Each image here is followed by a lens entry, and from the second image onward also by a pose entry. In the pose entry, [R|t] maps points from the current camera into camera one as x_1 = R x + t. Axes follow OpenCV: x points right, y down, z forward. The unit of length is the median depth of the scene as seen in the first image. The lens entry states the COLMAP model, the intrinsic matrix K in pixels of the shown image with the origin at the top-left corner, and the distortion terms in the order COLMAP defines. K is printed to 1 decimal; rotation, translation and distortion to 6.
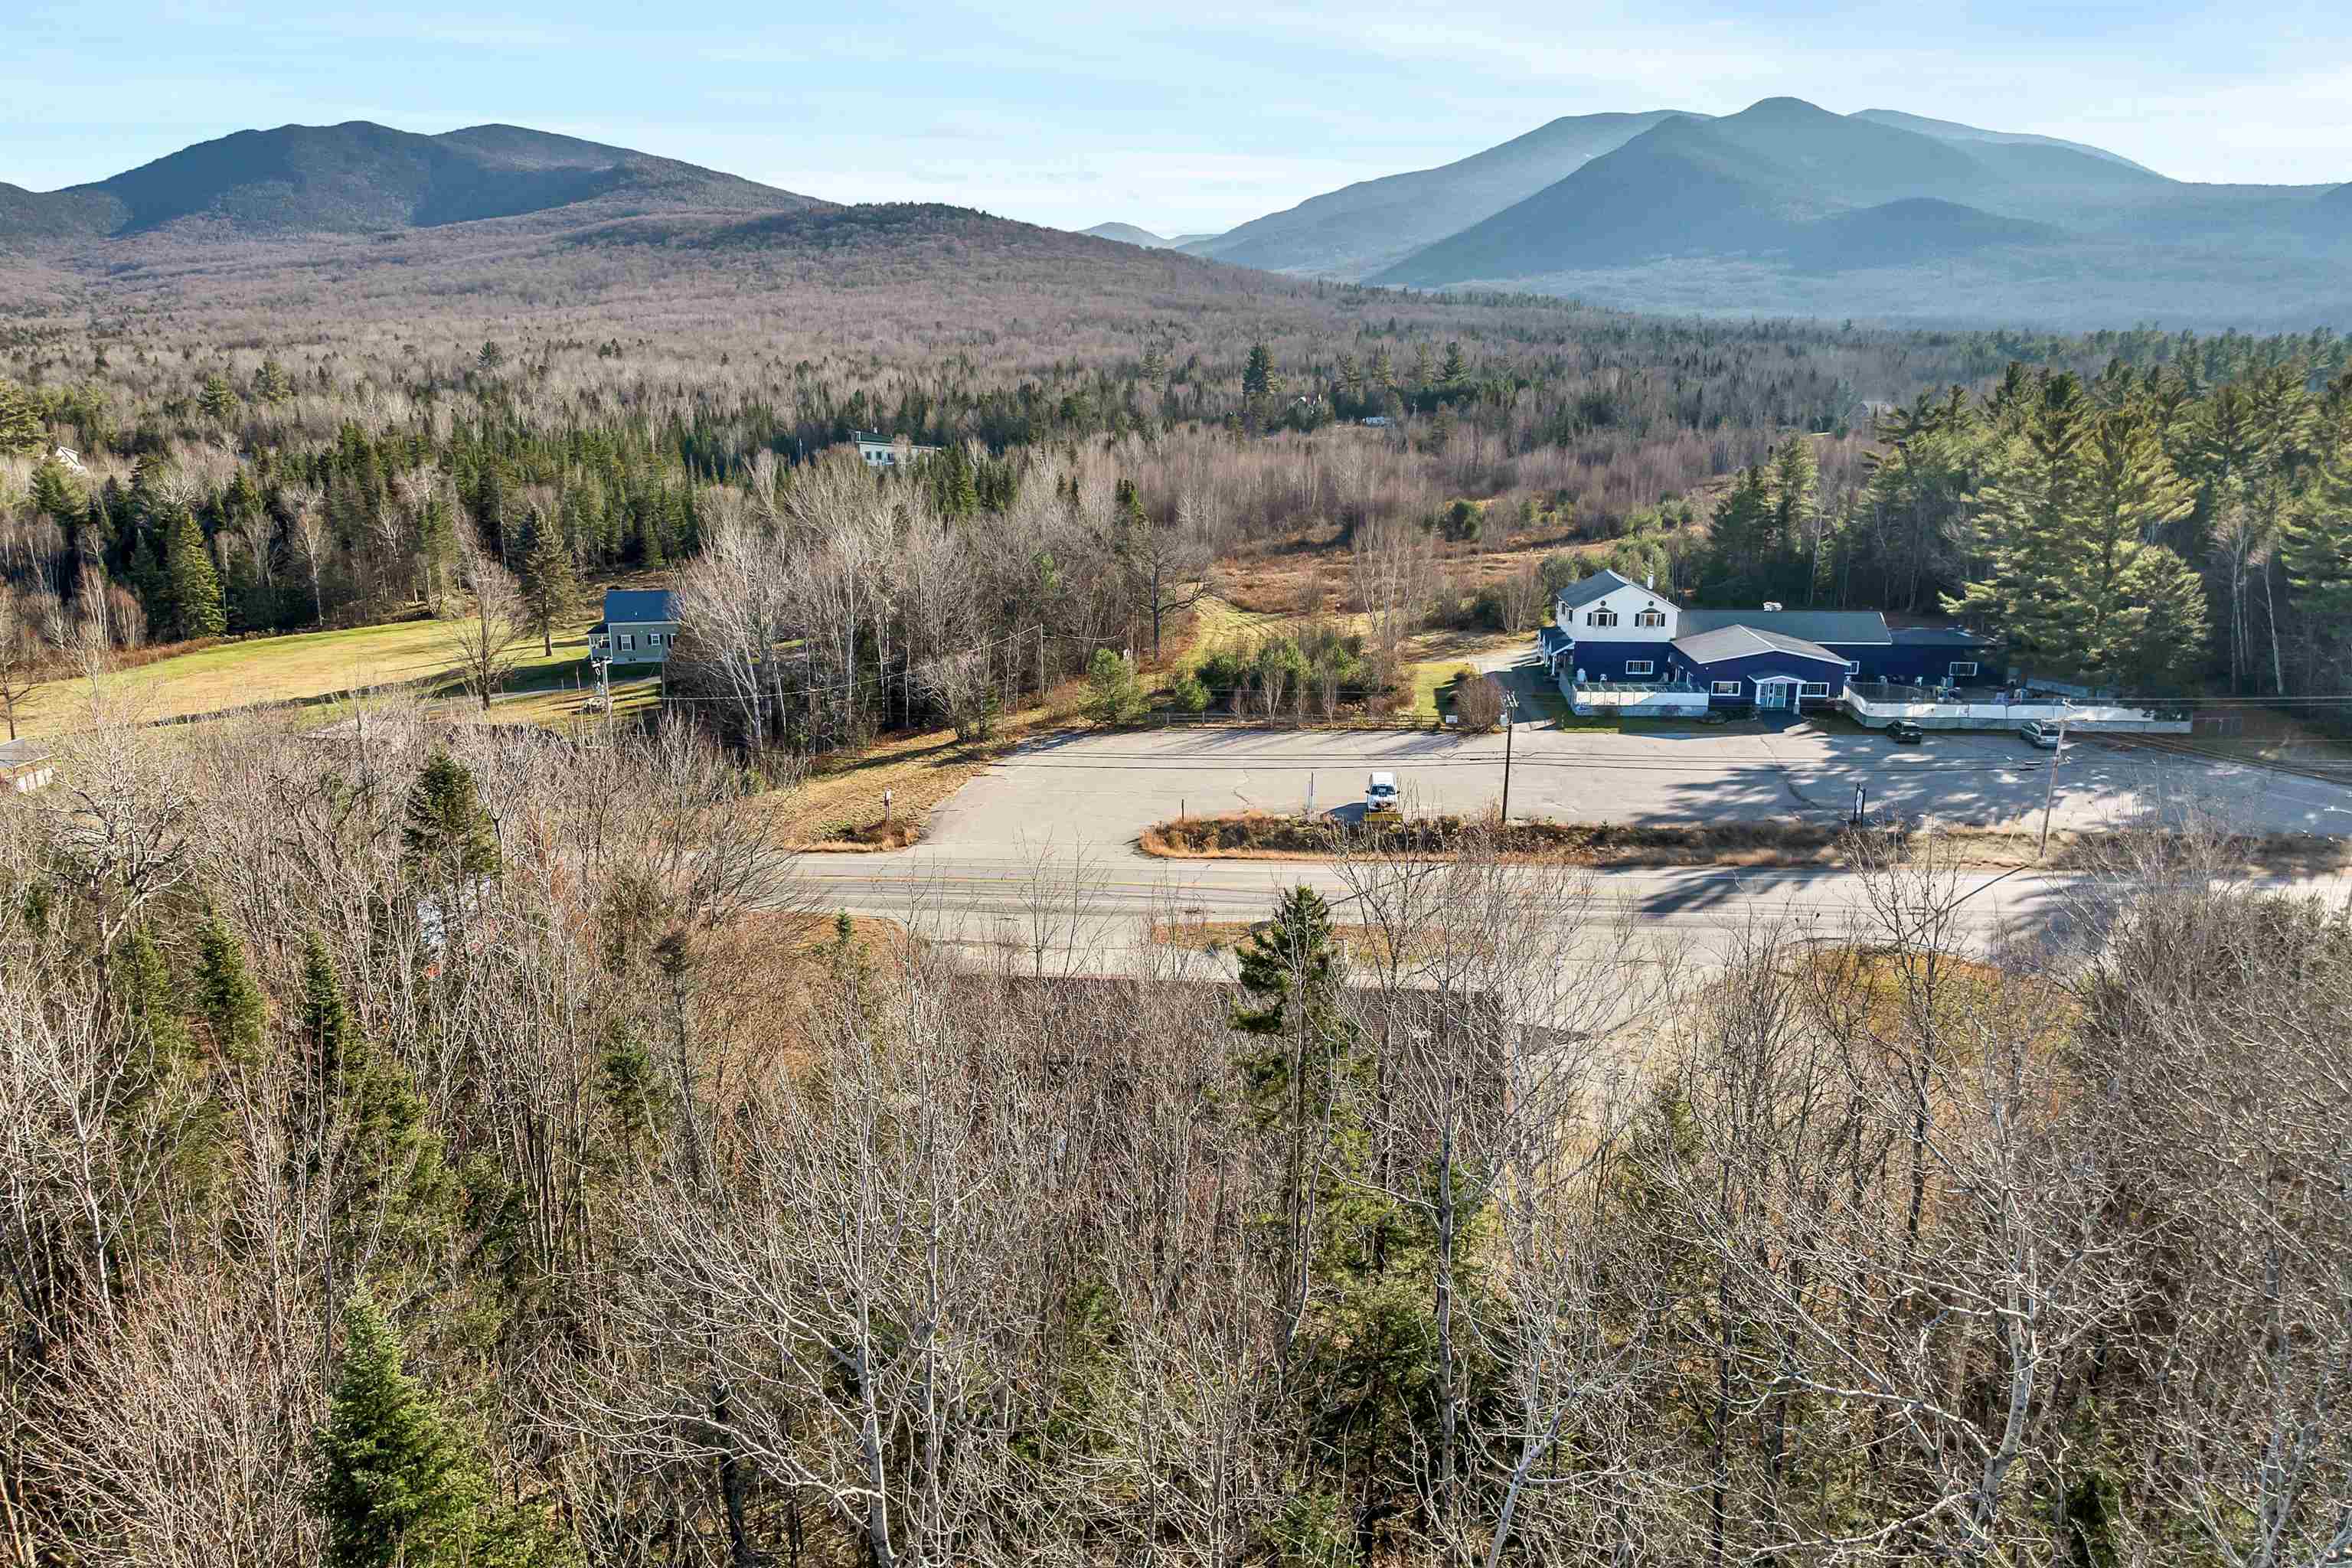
lens RADIAL K [[1698.5, 0, 1182.9], [0, 1698.5, 851.0], [0, 0, 1]] dist [-0.035462, 0.002263]
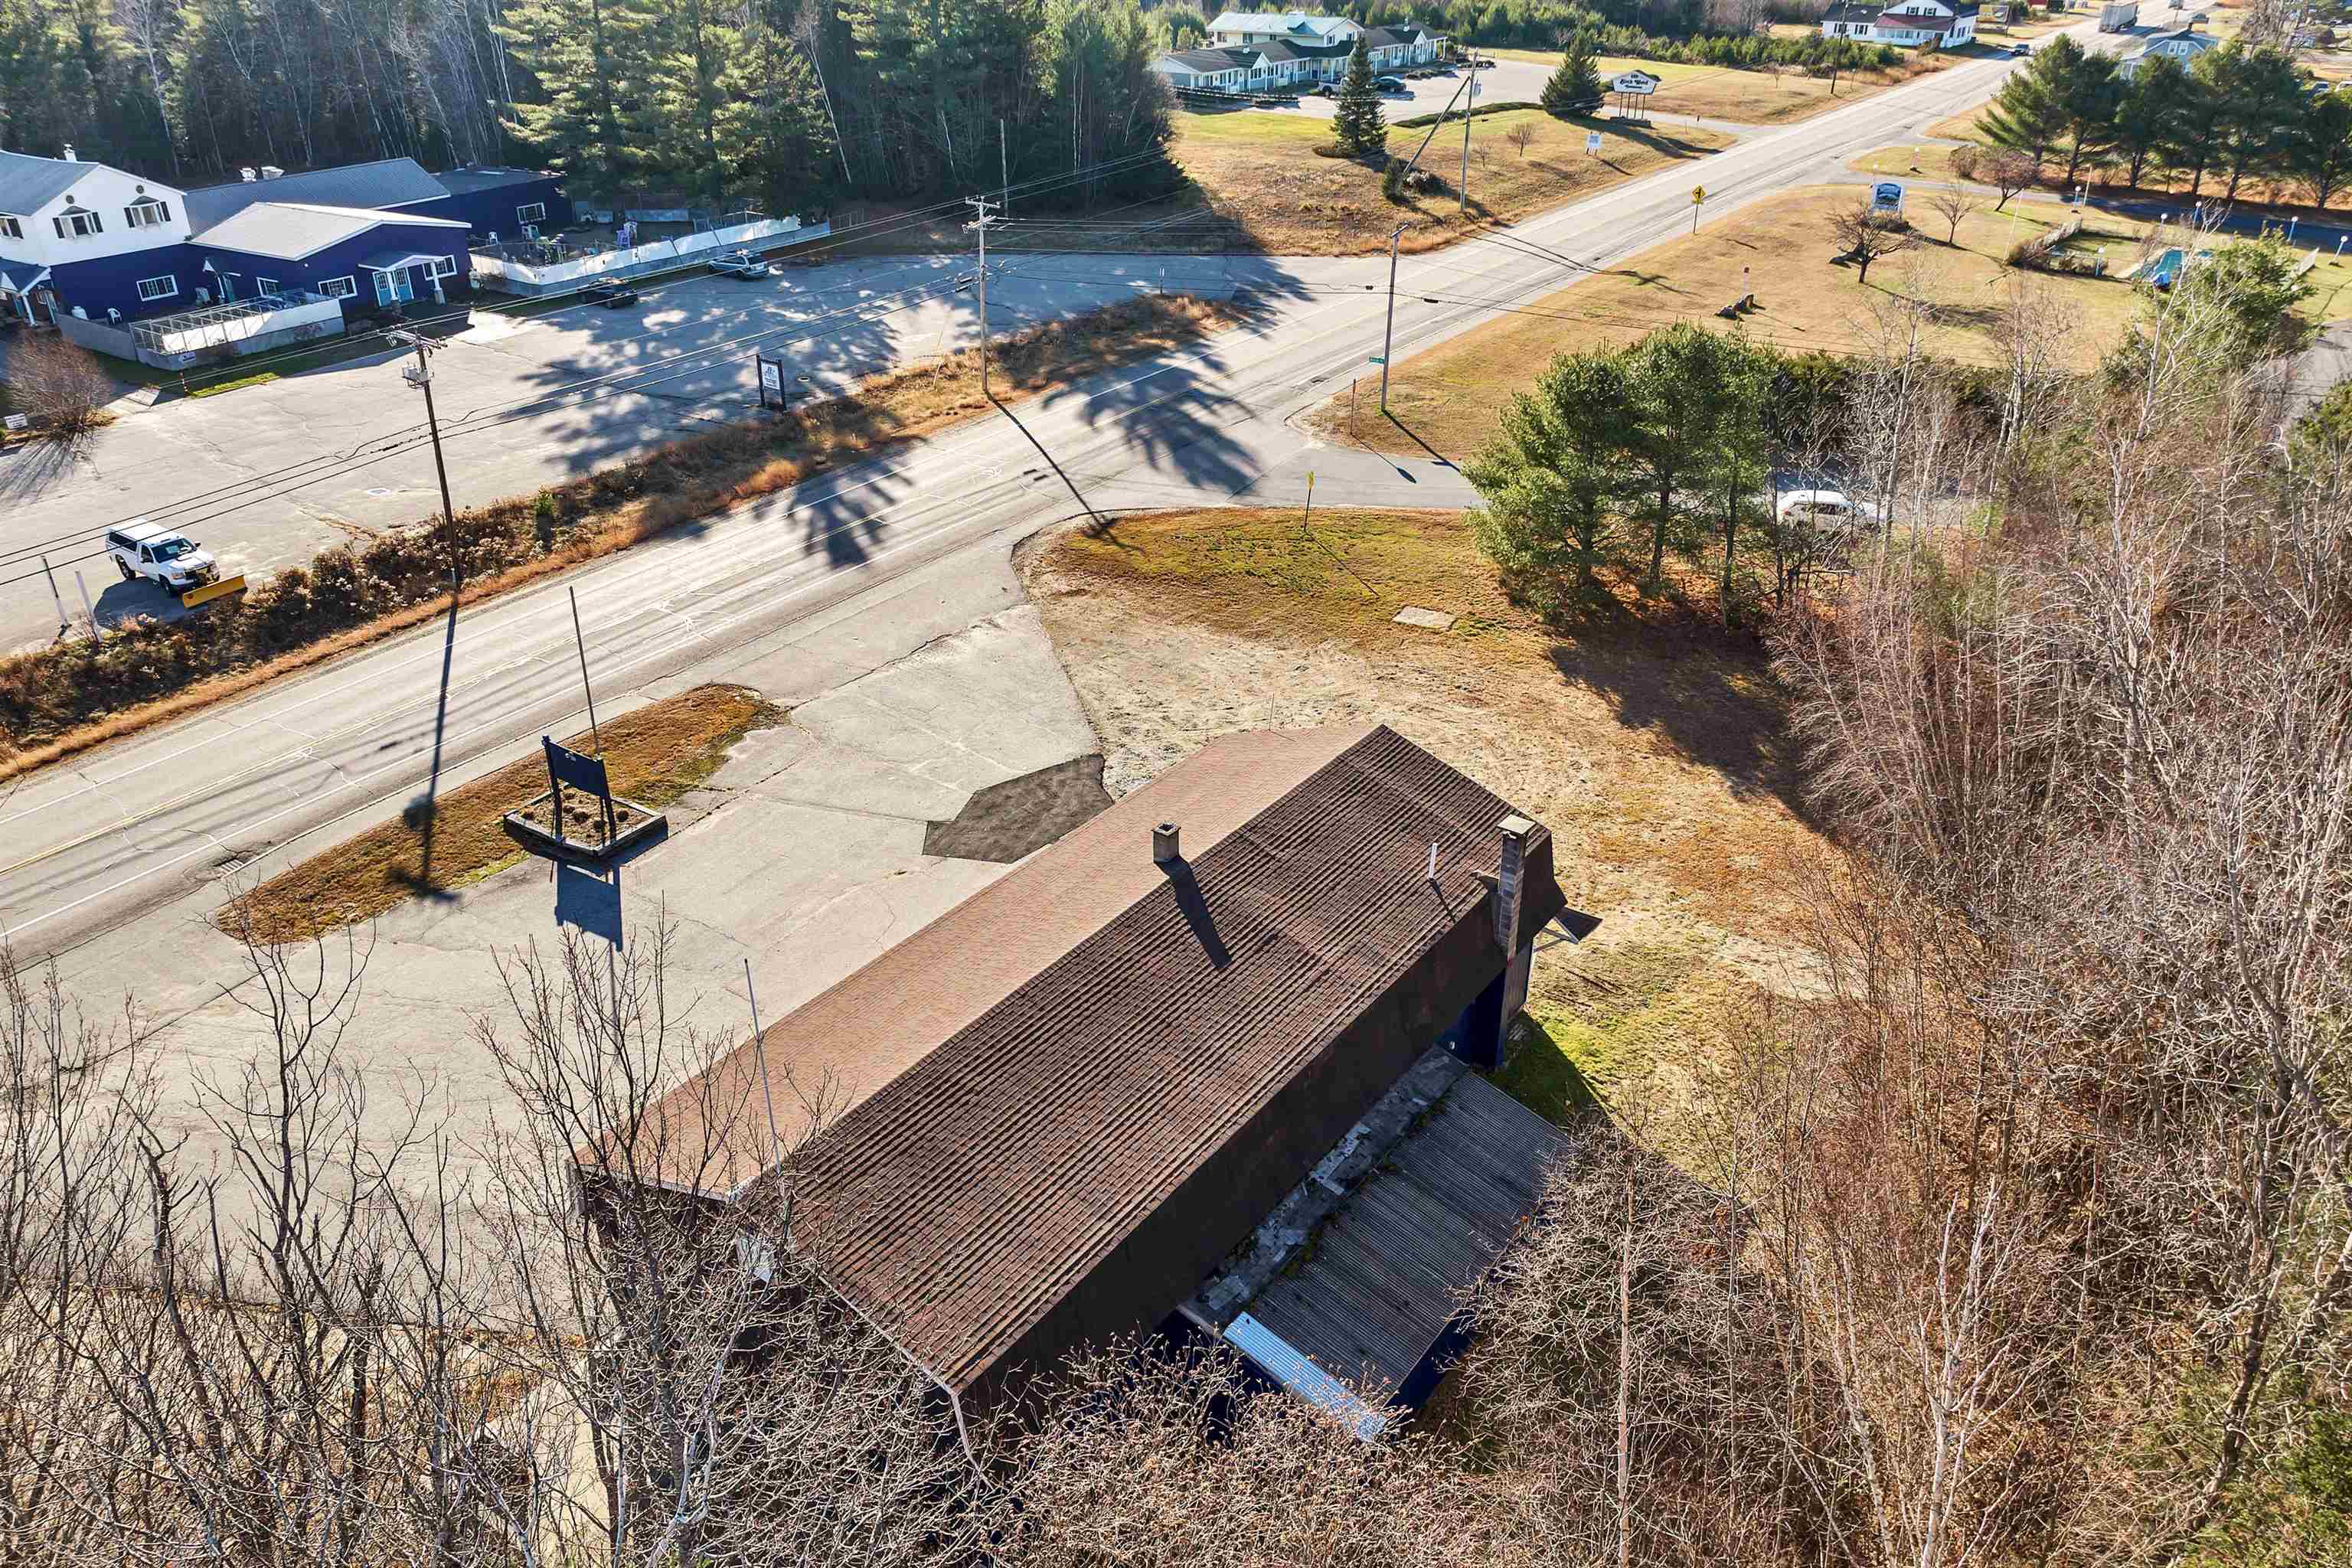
lens RADIAL K [[1775.9, 0, 1176.0], [0, 1775.9, 784.0], [0, 0, 1]] dist [-0.059655, 0.042253]
pose [[0.495958, -0.400840, 0.770294, -0.163601], [0.241383, 0.915760, 0.321120, -0.056631], [-0.834122, 0.026674, 0.550935, 0.300940]]
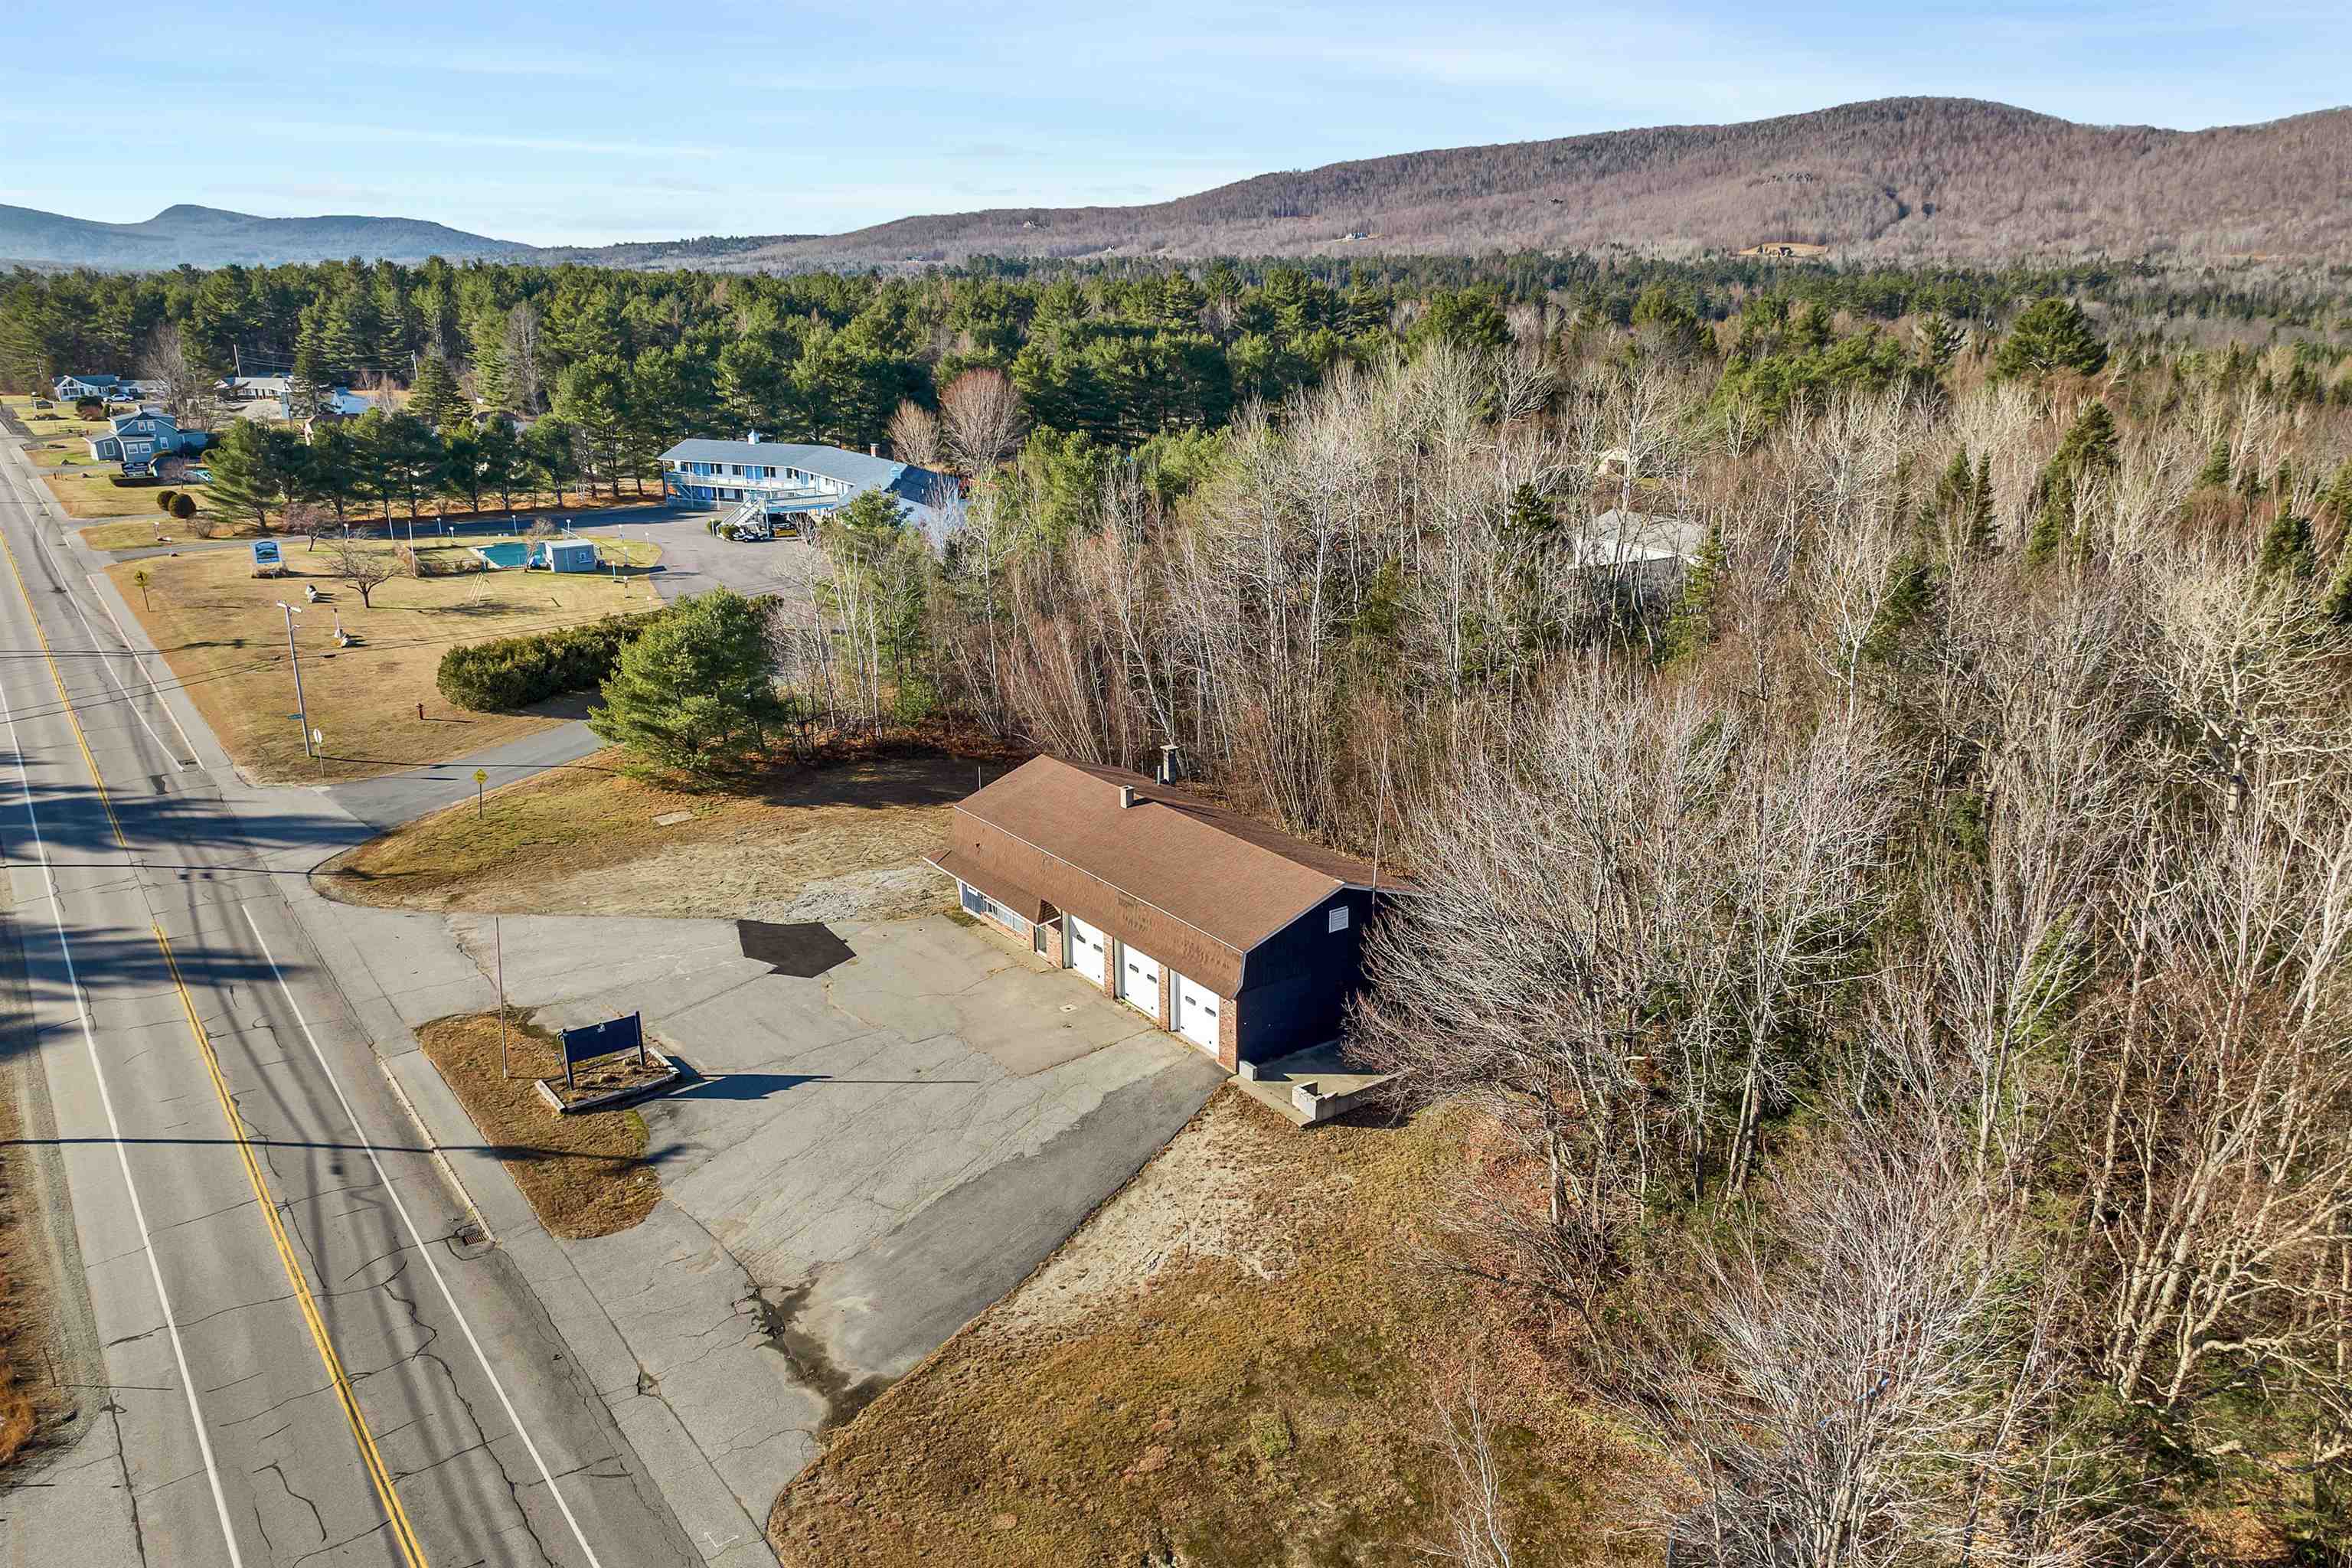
lens RADIAL K [[1707.7, 0, 1182.0], [0, 1707.7, 854.5], [0, 0, 1]] dist [-0.037567, -0.004523]
pose [[-0.665281, -0.245255, 0.705160, -0.322170], [0.207531, 0.846532, 0.490218, -0.185428], [-0.717169, 0.472476, -0.512284, 0.683173]]
